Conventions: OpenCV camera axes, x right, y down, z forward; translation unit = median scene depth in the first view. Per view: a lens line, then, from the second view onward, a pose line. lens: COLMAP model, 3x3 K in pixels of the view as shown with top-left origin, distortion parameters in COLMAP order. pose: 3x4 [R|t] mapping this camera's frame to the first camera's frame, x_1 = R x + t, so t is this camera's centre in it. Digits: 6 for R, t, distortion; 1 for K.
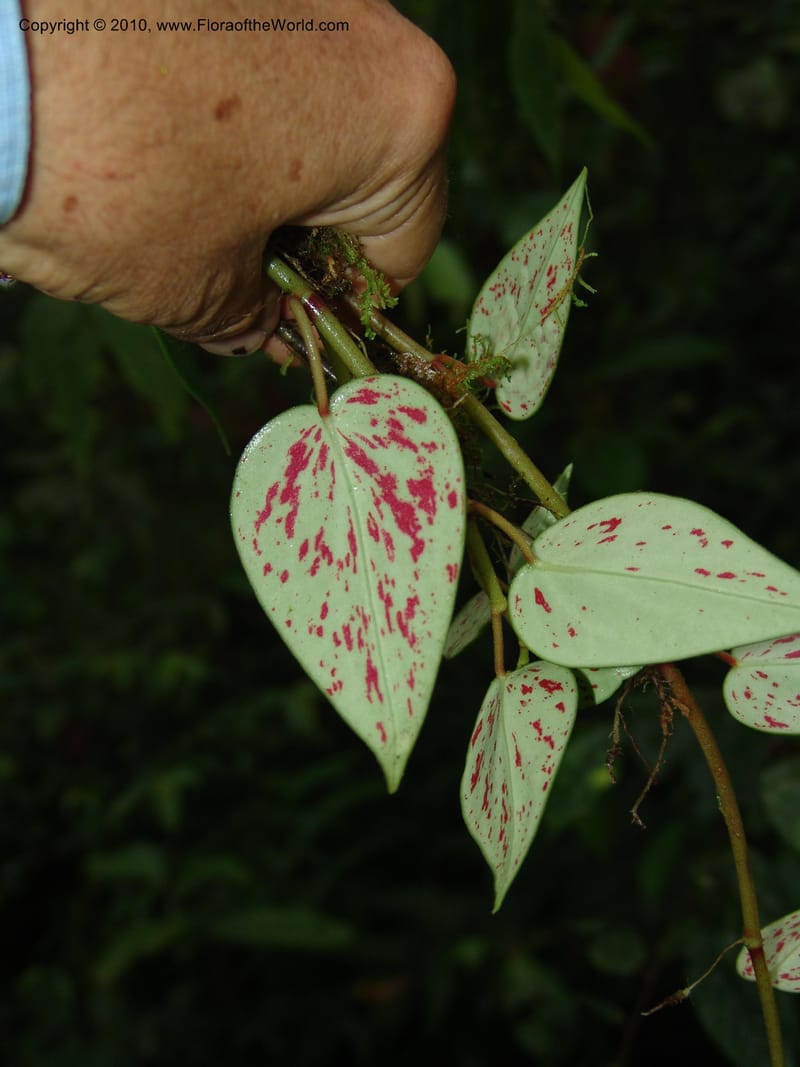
lens RADIAL K [[1700.2, 0, 400.0], [0, 1700.2, 533.5], [0, 0, 1]] dist [-0.095166, 0.033192]
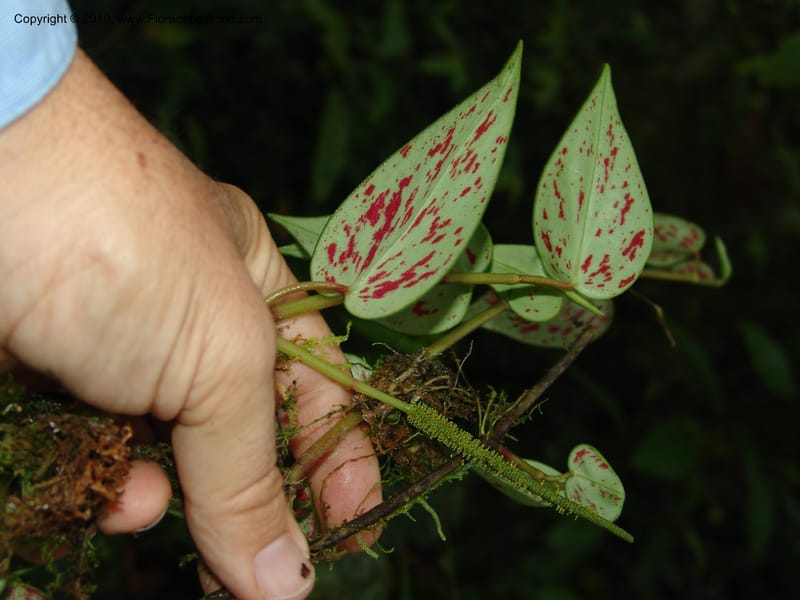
lens RADIAL K [[1274.8, 0, 400.0], [0, 1274.8, 300.0], [0, 0, 1]] dist [-0.095166, 0.033192]
pose [[-0.115739, -0.293008, 0.949079, -0.985153], [0.869728, -0.491416, -0.045652, 0.005644], [0.479769, 0.820157, 0.311713, 0.736842]]
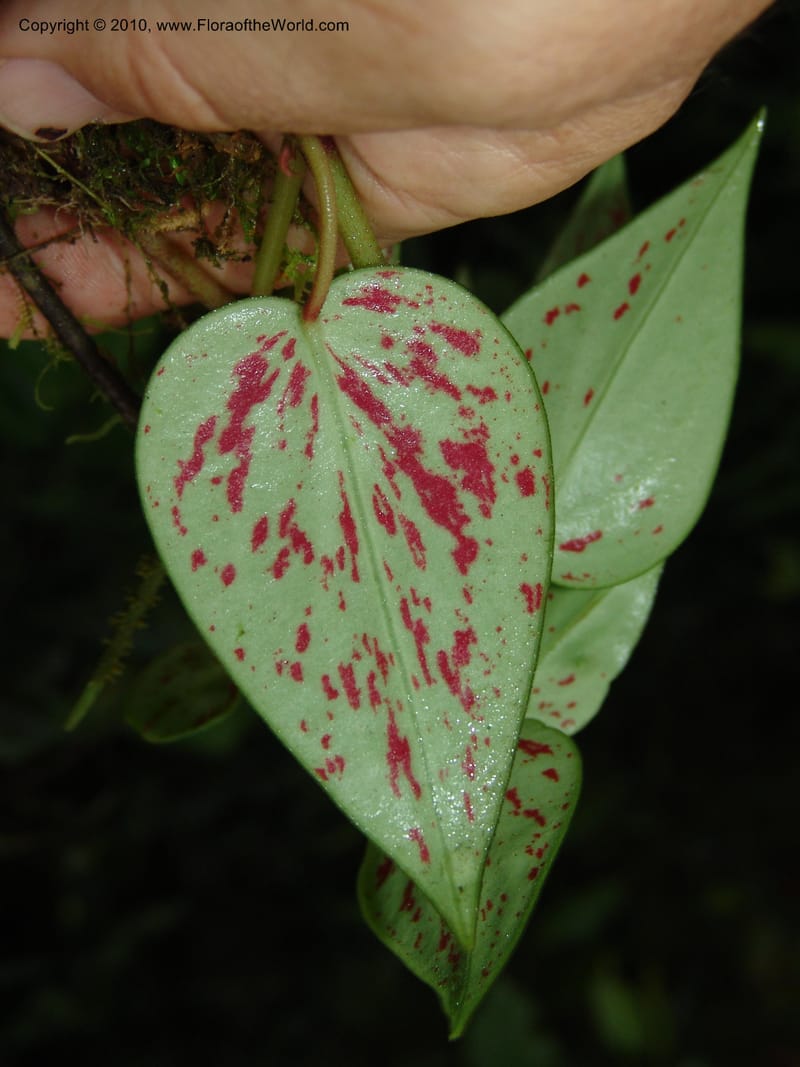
lens RADIAL K [[1700.2, 0, 400.0], [0, 1700.2, 533.5], [0, 0, 1]] dist [-0.095166, 0.033192]
pose [[0.873393, 0.076109, 0.481033, -0.312486], [-0.108290, 0.993336, 0.039451, -0.020404], [-0.474825, -0.086548, 0.875814, 0.443805]]
